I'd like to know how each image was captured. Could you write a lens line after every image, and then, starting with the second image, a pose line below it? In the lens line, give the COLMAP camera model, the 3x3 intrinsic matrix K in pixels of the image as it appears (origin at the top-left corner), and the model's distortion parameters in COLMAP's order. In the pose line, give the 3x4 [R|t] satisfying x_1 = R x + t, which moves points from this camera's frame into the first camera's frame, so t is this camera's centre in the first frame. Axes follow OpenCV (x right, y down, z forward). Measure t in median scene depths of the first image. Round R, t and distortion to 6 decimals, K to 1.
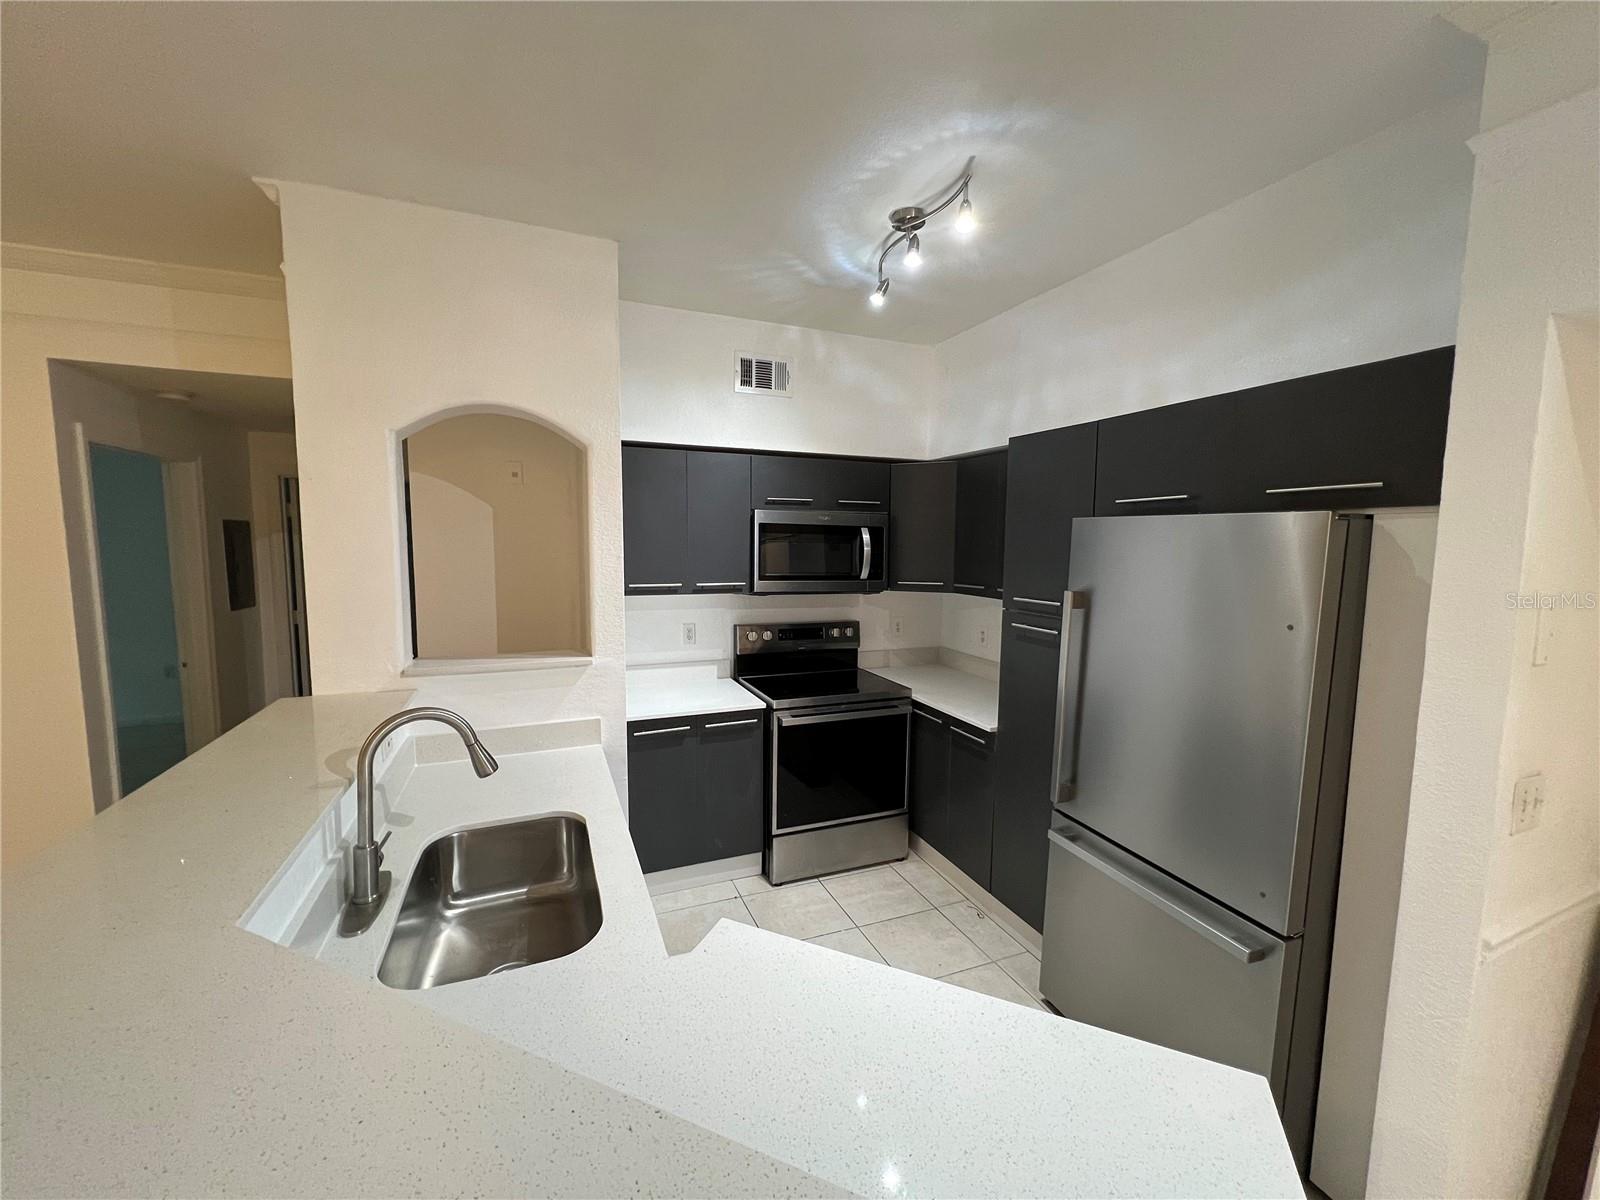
lens RADIAL K [[640.9, 0, 798.3], [0, 640.9, 603.0], [0, 0, 1]] dist [0.000523, -0.000884]
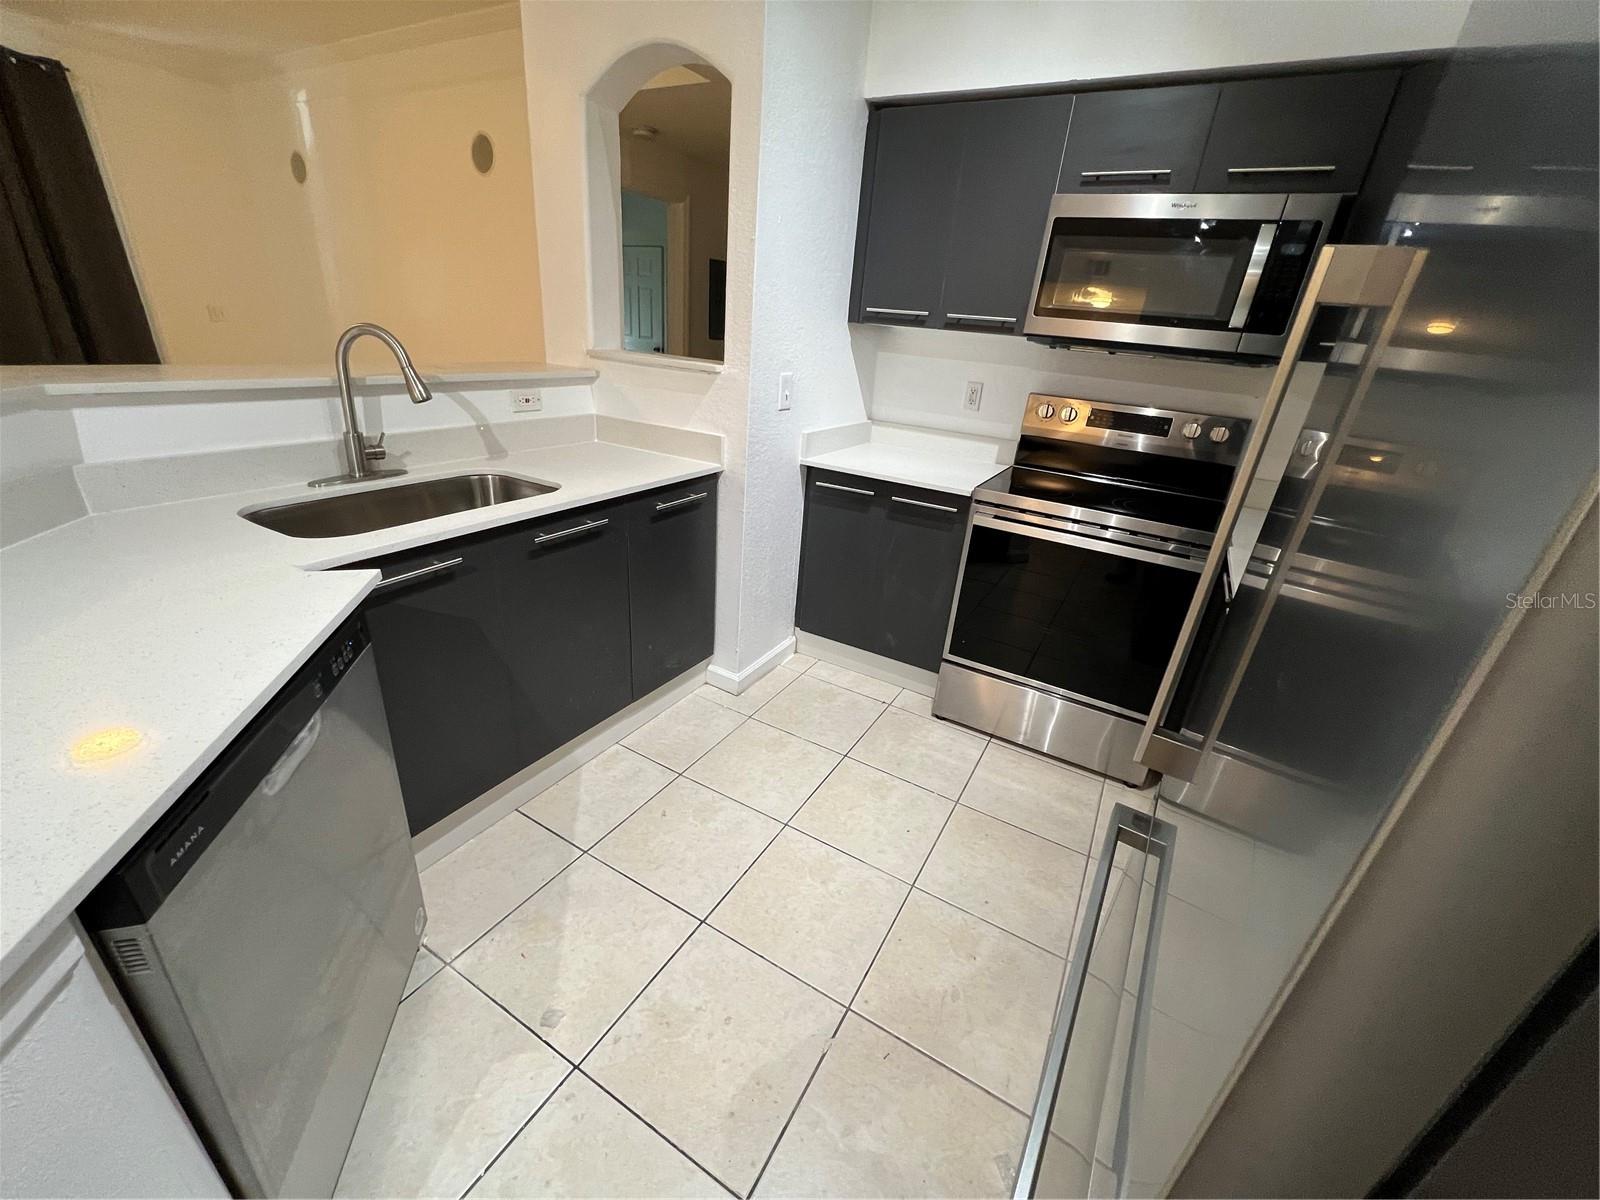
lens RADIAL K [[640.9, 0, 798.3], [0, 640.9, 603.0], [0, 0, 1]] dist [0.000523, -0.000884]
pose [[0.611331, 0.350906, -0.709324, 0.377719], [-0.146296, 0.930980, 0.334476, 0.059008], [0.777735, -0.100704, 0.620473, 0.367782]]
